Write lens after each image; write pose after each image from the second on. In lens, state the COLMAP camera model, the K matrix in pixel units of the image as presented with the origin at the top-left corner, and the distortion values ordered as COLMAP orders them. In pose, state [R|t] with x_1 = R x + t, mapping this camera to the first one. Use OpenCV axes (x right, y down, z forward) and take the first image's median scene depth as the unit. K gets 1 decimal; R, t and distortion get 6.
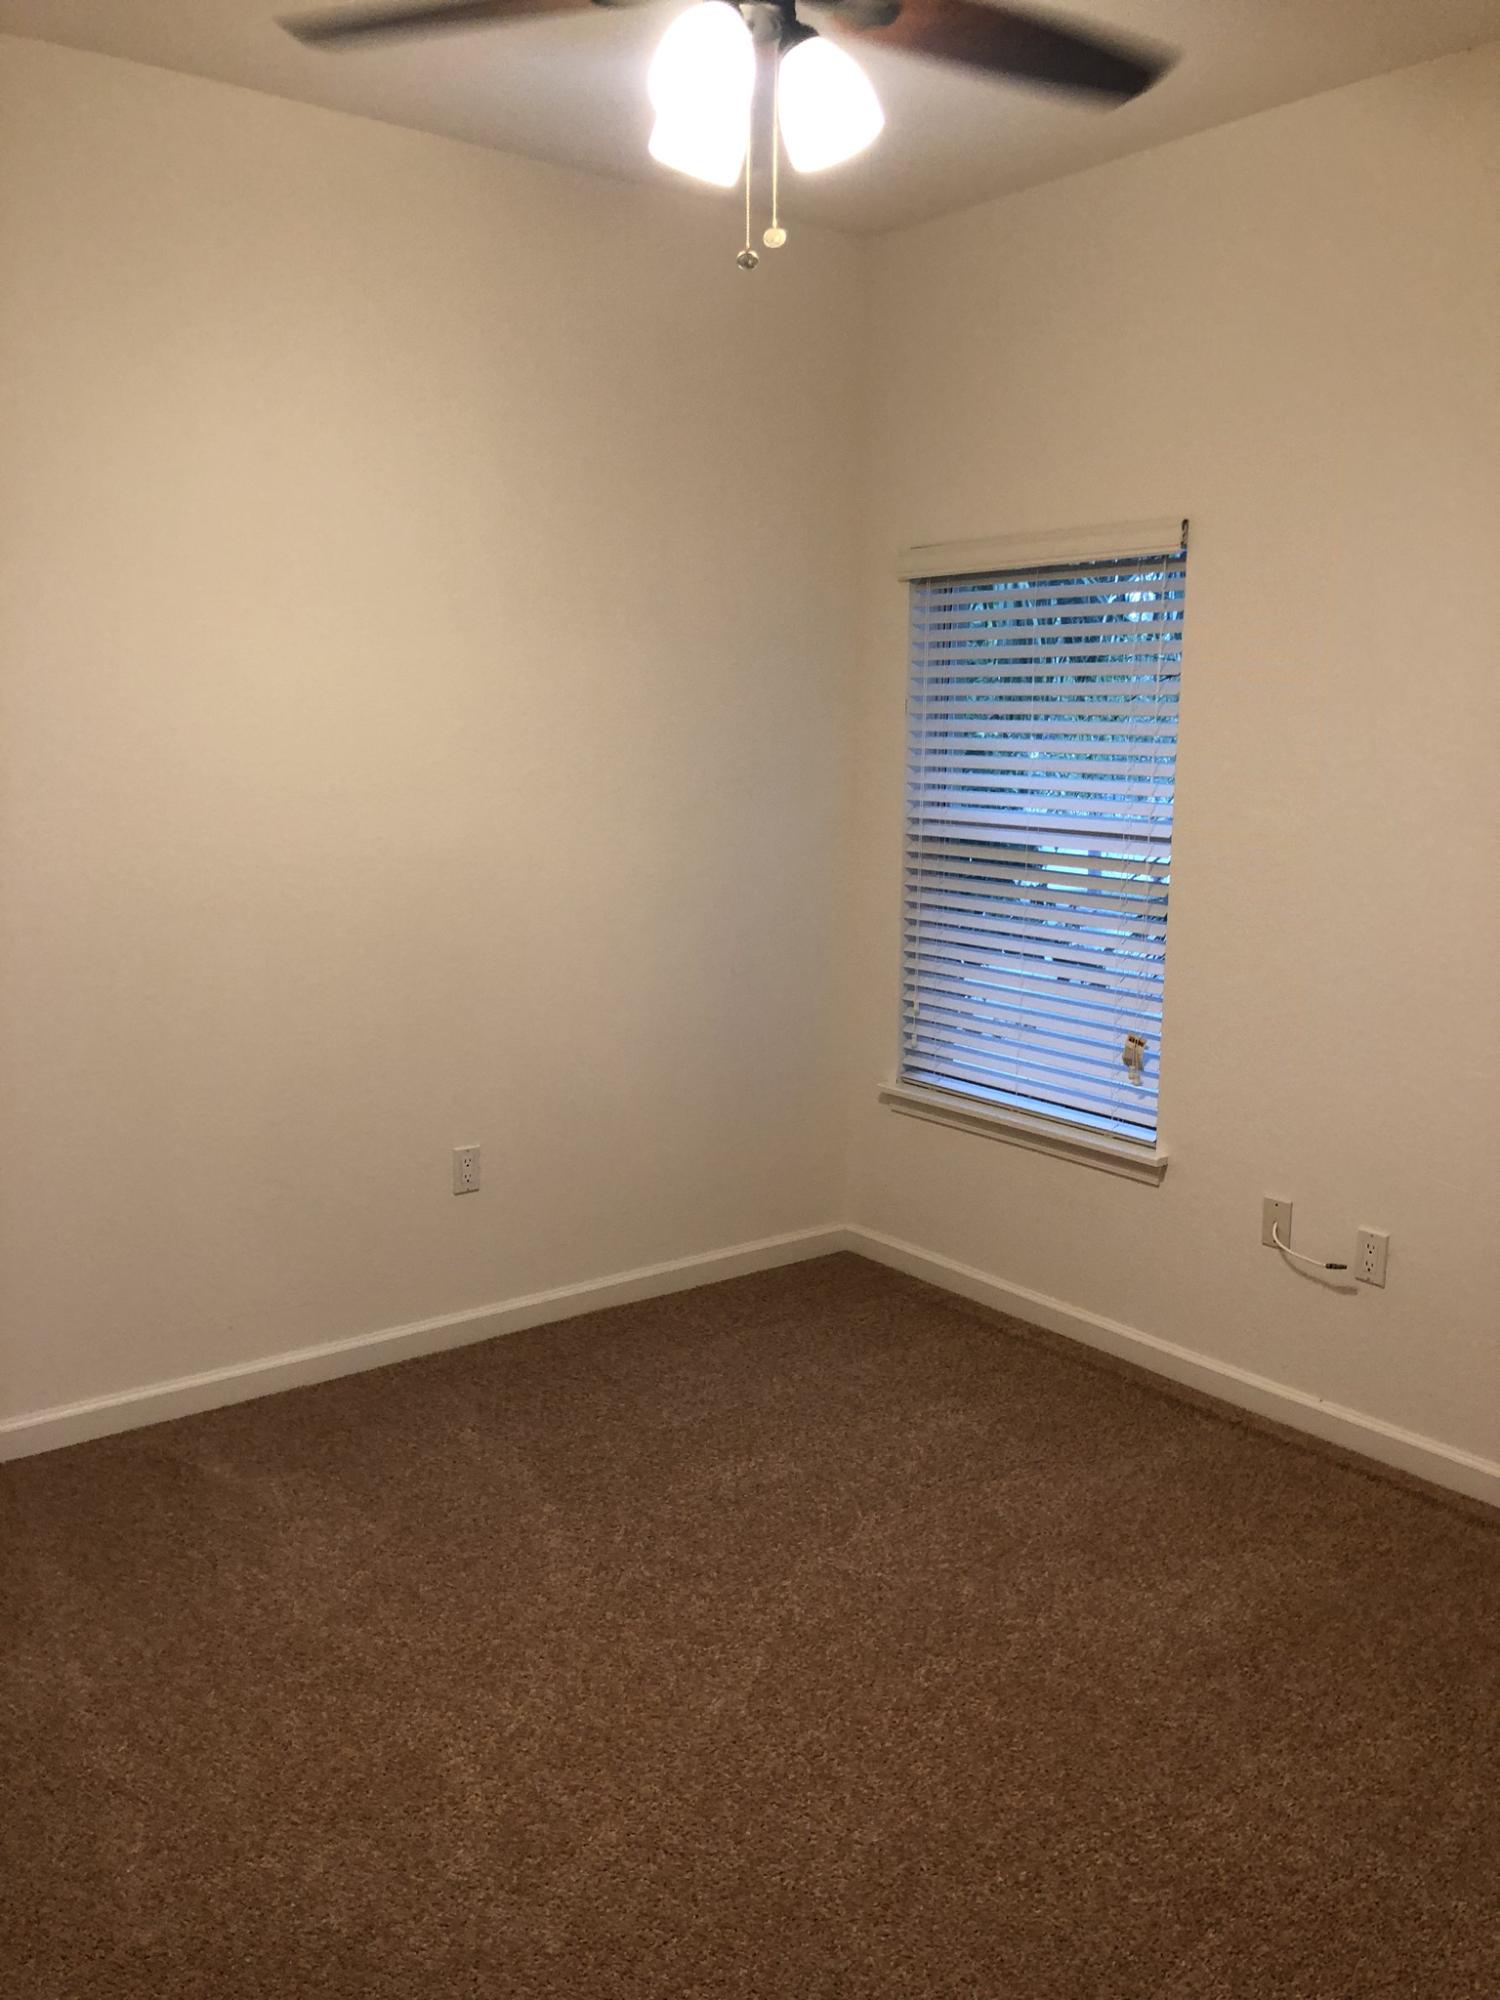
lens RADIAL K [[1638.9, 0, 752.2], [0, 1638.9, 1003.9], [0, 0, 1]] dist [0.075759, 0.000117]
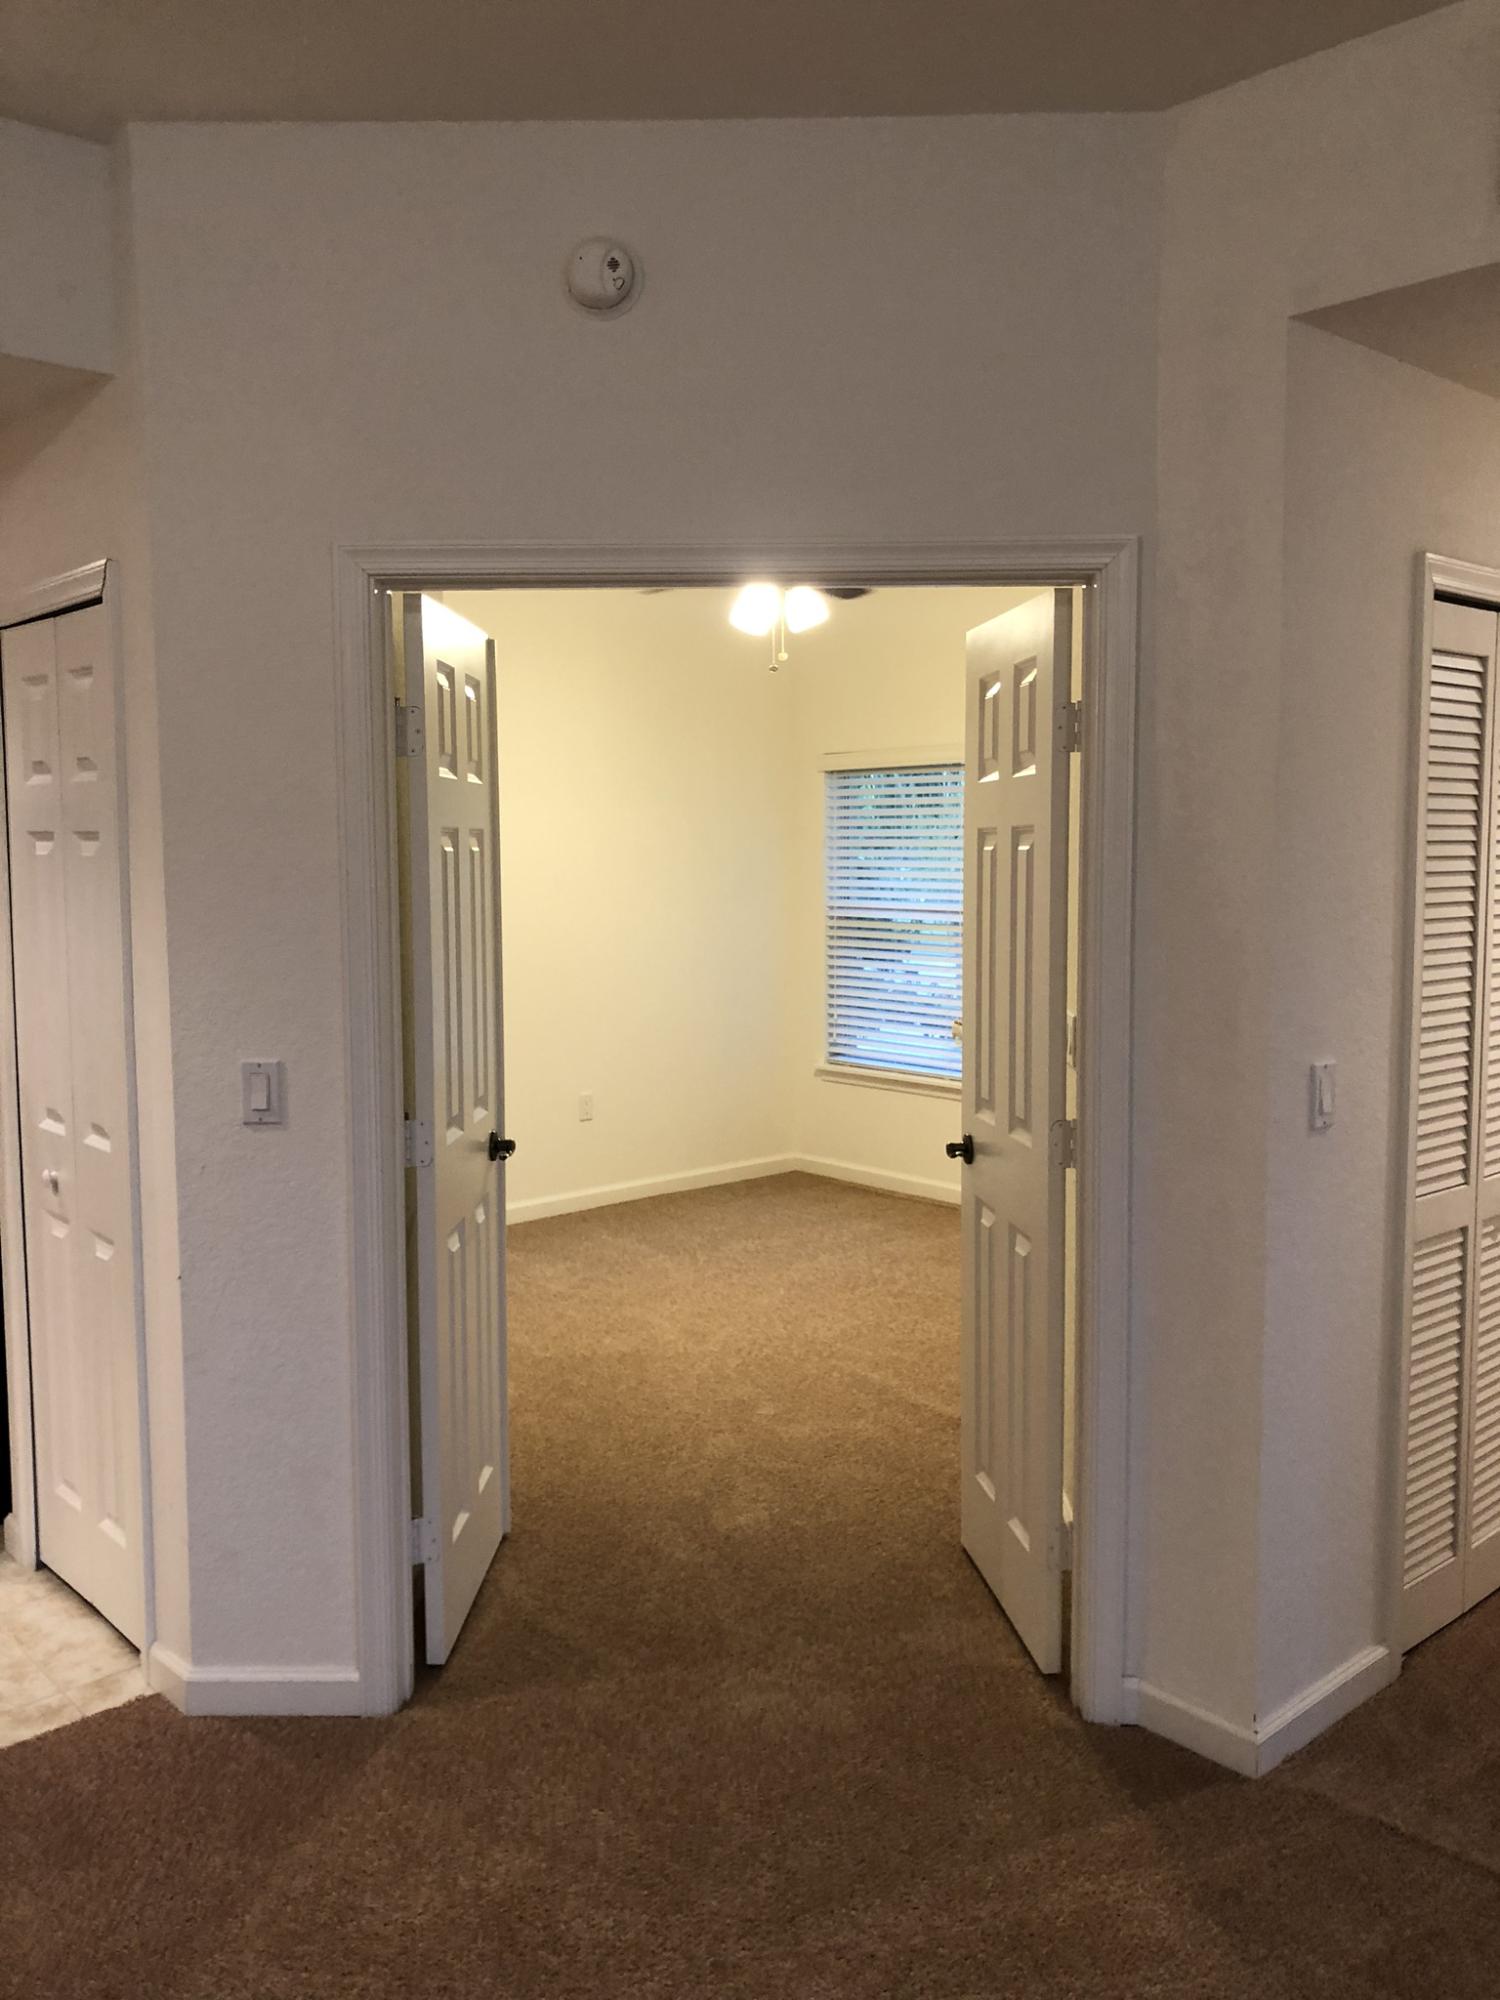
lens RADIAL K [[1638.9, 0, 749.8], [0, 1638.9, 997.4], [0, 0, 1]] dist [0.075759, 0.000117]
pose [[0.997224, -0.018567, 0.072112, -0.112816], [0.024433, 0.996388, -0.081327, 0.120081], [-0.070342, 0.082863, 0.994075, -0.697648]]
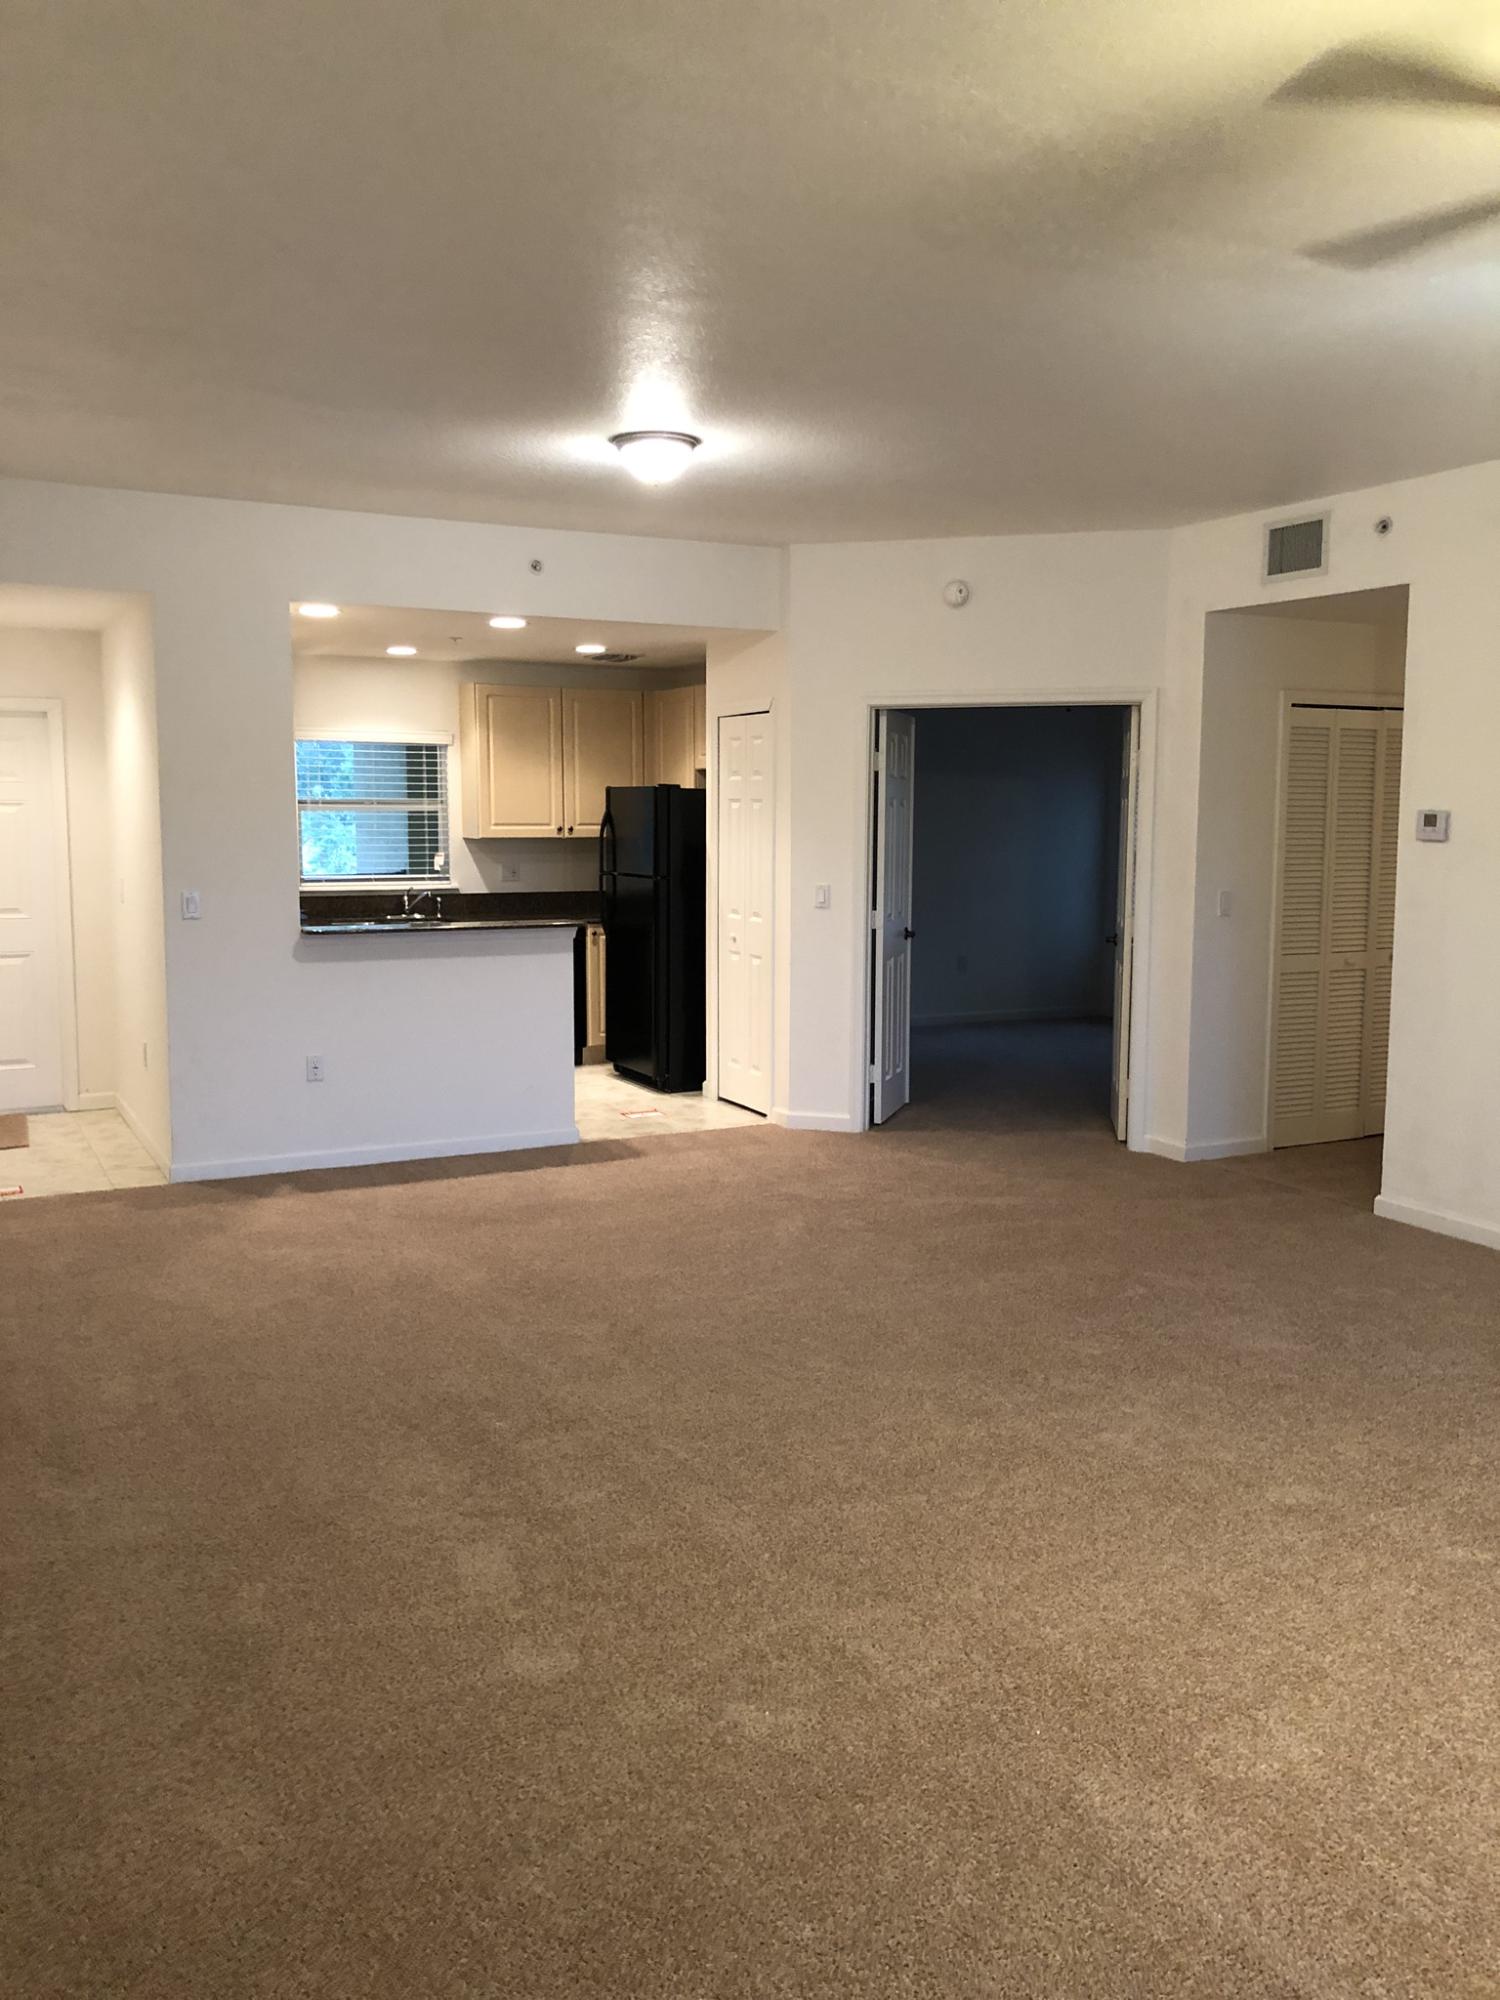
lens RADIAL K [[1638.9, 0, 749.4], [0, 1638.9, 1006.9], [0, 0, 1]] dist [0.075759, 0.000117]
pose [[0.981820, 0.018505, -0.188909, 0.102319], [-0.028060, 0.998452, -0.048030, 0.473069], [0.187727, 0.052457, 0.980819, -2.740500]]
